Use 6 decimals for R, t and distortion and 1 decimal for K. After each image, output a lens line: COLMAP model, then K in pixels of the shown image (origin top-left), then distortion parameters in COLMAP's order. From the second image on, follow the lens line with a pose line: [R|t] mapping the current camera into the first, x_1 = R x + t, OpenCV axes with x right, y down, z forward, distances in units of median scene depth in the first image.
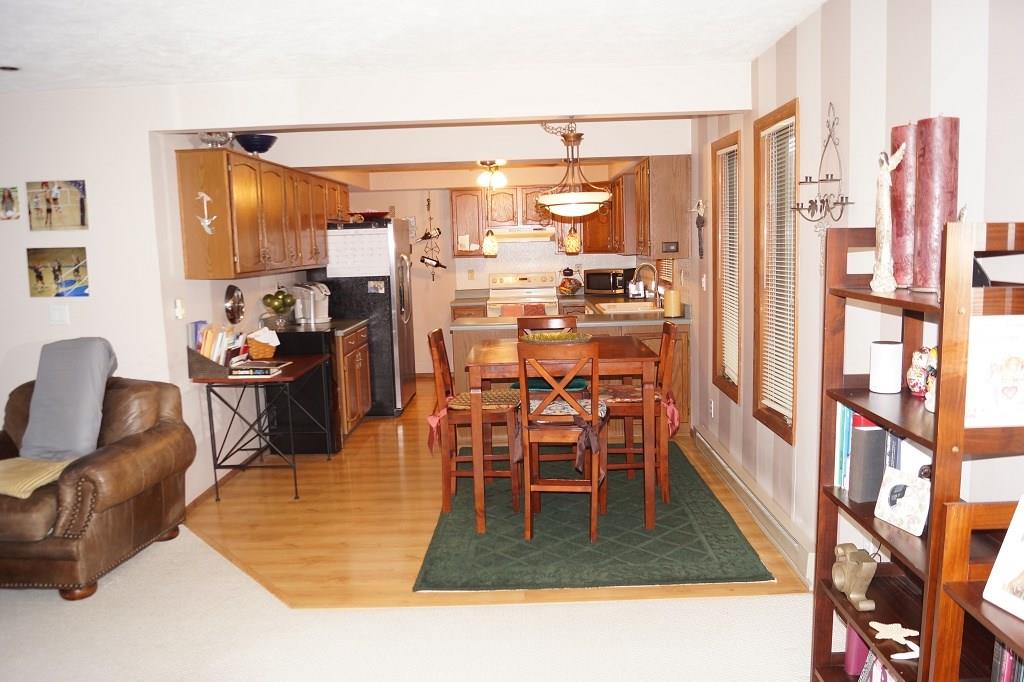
lens RADIAL K [[797.2, 0, 514.2], [0, 797.2, 345.3], [0, 0, 1]] dist [-0.062236, -0.001614]
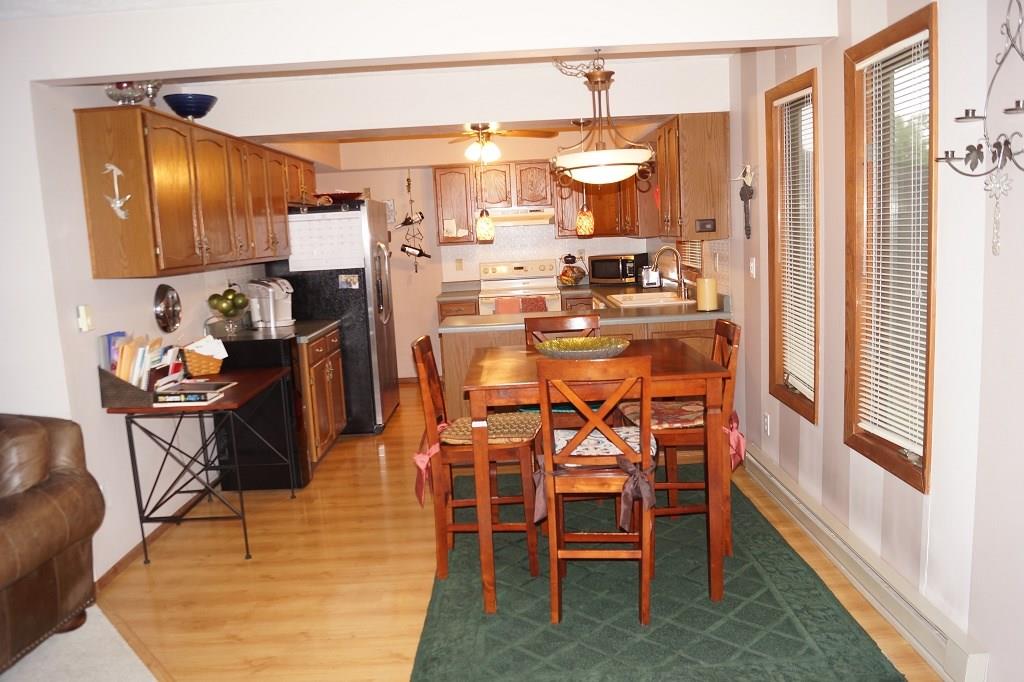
lens RADIAL K [[797.2, 0, 514.2], [0, 797.2, 345.3], [0, 0, 1]] dist [-0.062236, -0.001614]
pose [[0.999528, -0.023561, 0.019700, -0.024529], [0.023283, 0.999628, 0.014209, -0.020322], [-0.020027, -0.013744, 0.999705, 0.228231]]
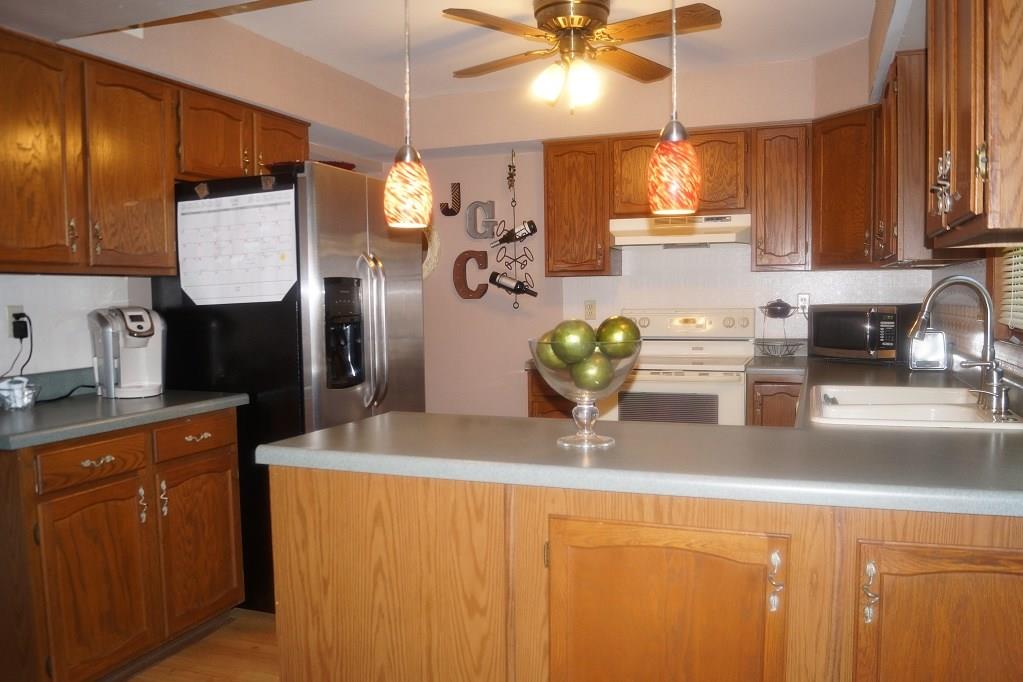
lens RADIAL K [[796.4, 0, 513.7], [0, 796.4, 345.3], [0, 0, 1]] dist [-0.062236, -0.001614]
pose [[0.931232, 0.038805, -0.362356, 0.172097], [-0.057236, 0.997548, -0.040265, -0.077328], [0.359905, 0.058236, 0.931170, 0.928460]]
